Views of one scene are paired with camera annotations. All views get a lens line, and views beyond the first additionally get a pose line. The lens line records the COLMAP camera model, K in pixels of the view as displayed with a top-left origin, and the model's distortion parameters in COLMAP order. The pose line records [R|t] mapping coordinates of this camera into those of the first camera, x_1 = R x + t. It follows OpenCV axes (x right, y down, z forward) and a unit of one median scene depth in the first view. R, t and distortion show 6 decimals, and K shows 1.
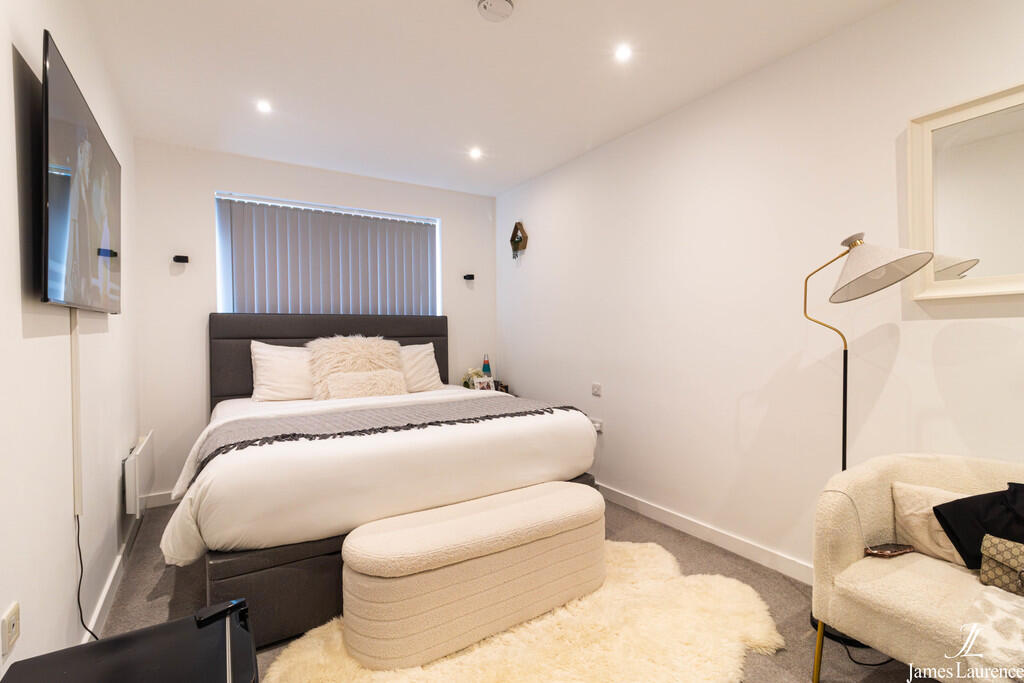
lens RADIAL K [[476.0, 0, 512.0], [0, 476.0, 341.5], [0, 0, 1]] dist [0.000773, -0.000118]
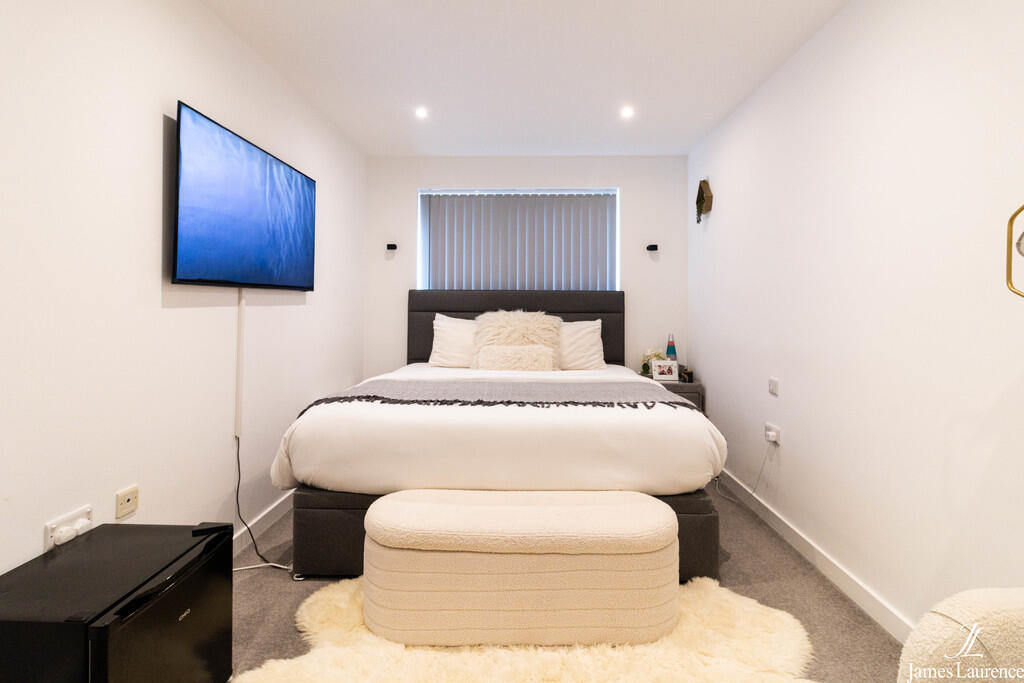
lens RADIAL K [[482.5, 0, 511.6], [0, 482.5, 302.3], [0, 0, 1]] dist [-0.000108, 0.000090]
pose [[0.831619, 0.006077, -0.555314, 0.249121], [-0.023371, 0.999437, -0.024063, -0.004764], [0.554855, 0.032989, 0.831293, 0.121923]]
